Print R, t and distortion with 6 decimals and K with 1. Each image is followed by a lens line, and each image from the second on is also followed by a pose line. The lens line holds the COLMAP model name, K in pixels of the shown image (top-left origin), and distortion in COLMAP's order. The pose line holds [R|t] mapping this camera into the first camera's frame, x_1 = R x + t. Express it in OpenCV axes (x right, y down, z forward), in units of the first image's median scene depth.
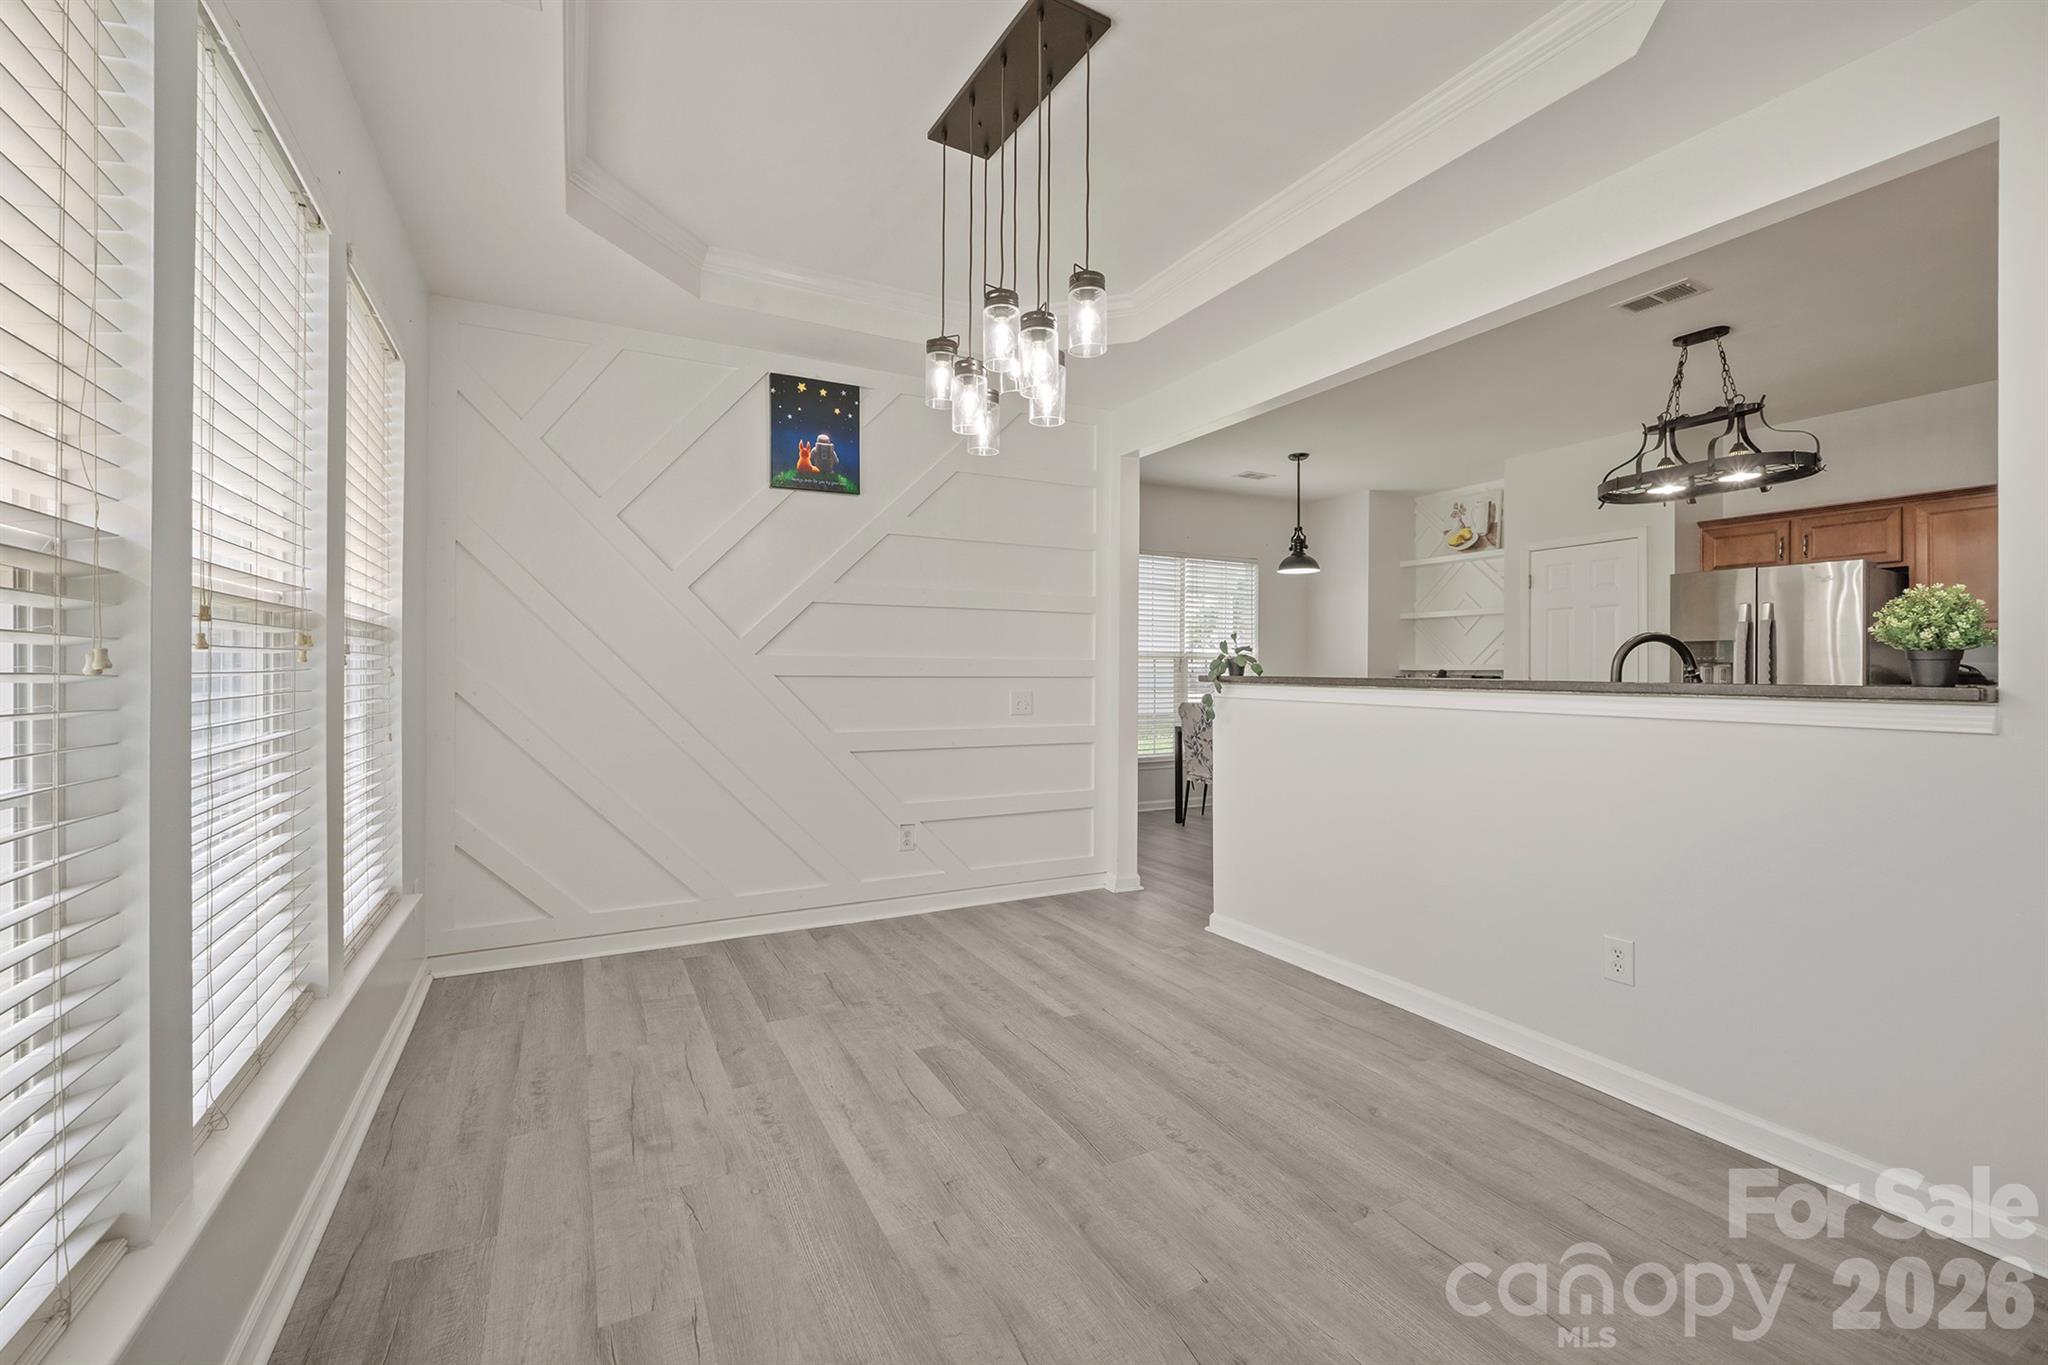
lens RADIAL K [[857.4, 0, 1028.3], [0, 857.4, 671.8], [0, 0, 1]] dist [-0.005804, -0.000234]
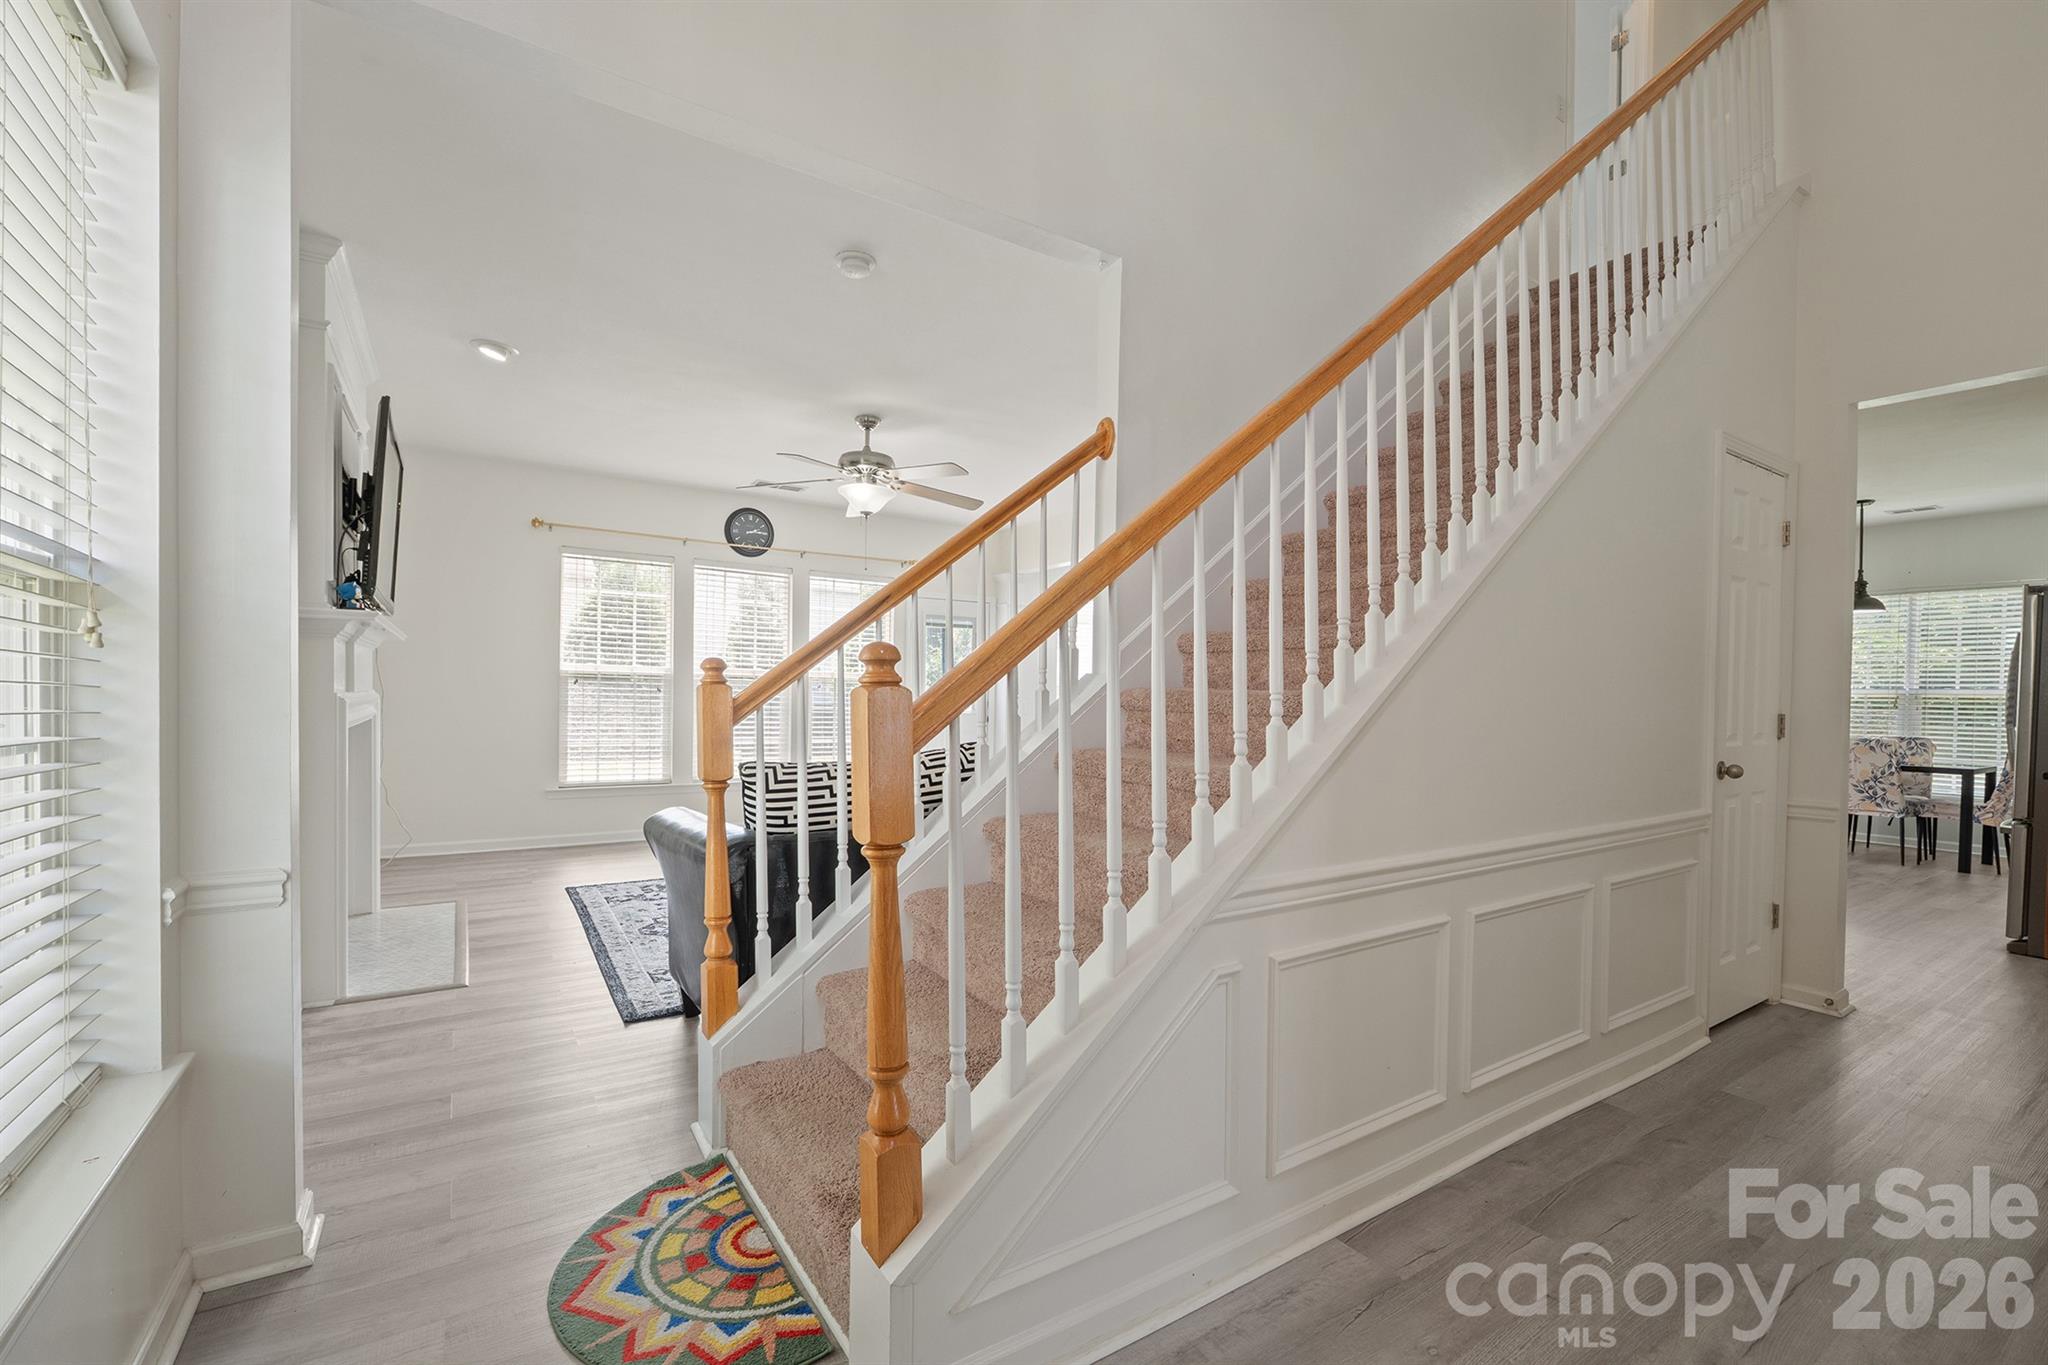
lens RADIAL K [[874.2, 0, 1034.6], [0, 874.2, 710.0], [0, 0, 1]] dist [-0.003184, -0.000330]
pose [[0.099988, 0.014203, -0.994887, 2.240161], [-0.015980, 0.999792, 0.012667, 0.009729], [0.994860, 0.014631, 0.100194, -0.199420]]
